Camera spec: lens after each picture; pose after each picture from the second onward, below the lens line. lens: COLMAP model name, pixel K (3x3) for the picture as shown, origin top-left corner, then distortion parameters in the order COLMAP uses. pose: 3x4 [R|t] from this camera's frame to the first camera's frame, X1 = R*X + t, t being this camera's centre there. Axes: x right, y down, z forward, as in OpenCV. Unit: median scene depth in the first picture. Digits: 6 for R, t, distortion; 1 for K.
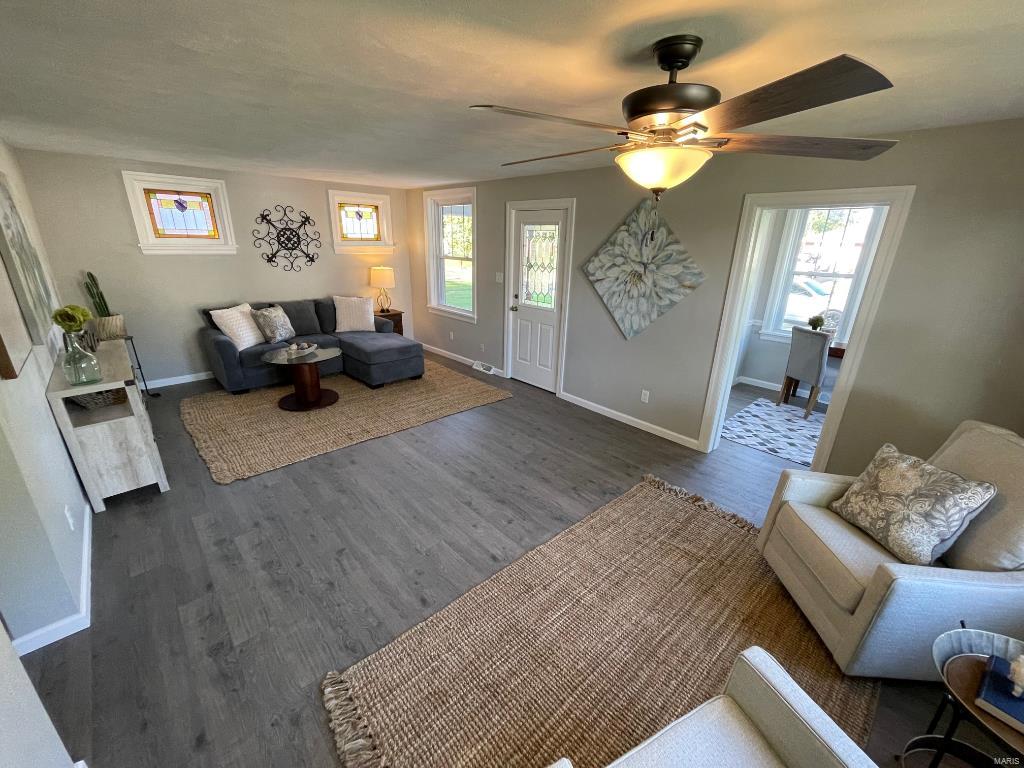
lens RADIAL K [[415.3, 0, 511.8], [0, 415.3, 384.6], [0, 0, 1]] dist [-0.001641, 0.001462]
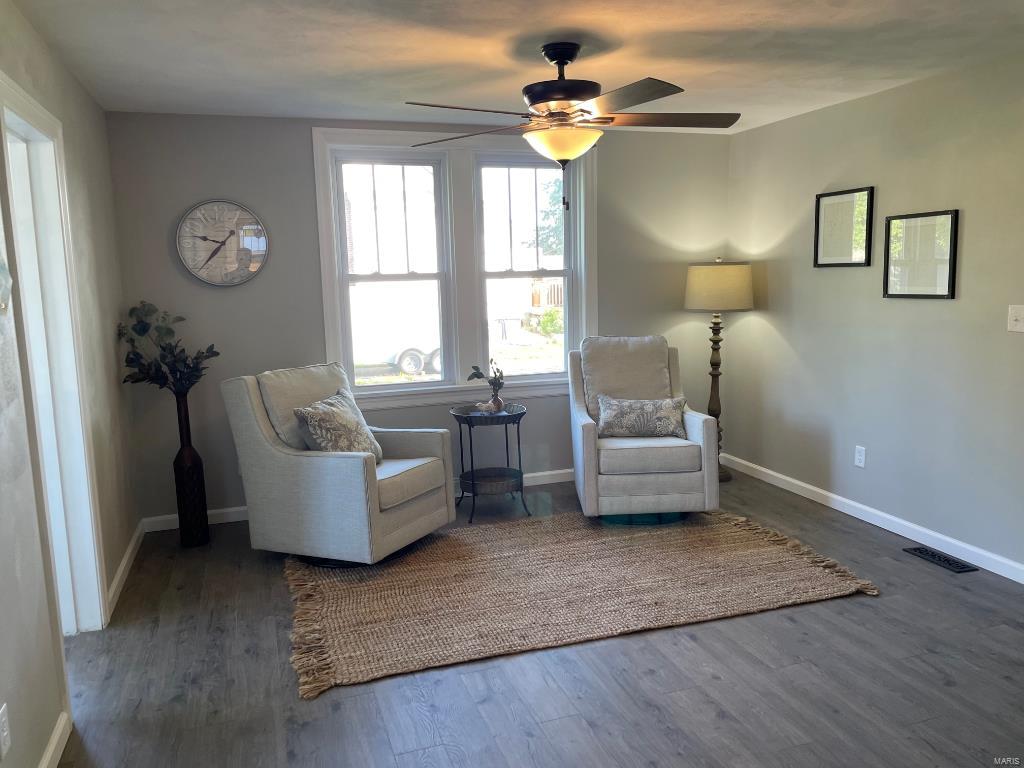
lens RADIAL K [[774.4, 0, 517.8], [0, 774.4, 376.9], [0, 0, 1]] dist [0.048684, -0.049328]
pose [[-0.914733, -0.058166, 0.399849, -0.125701], [0.133948, 0.889973, 0.435897, -0.268529], [-0.381209, 0.452289, -0.806297, 0.917793]]
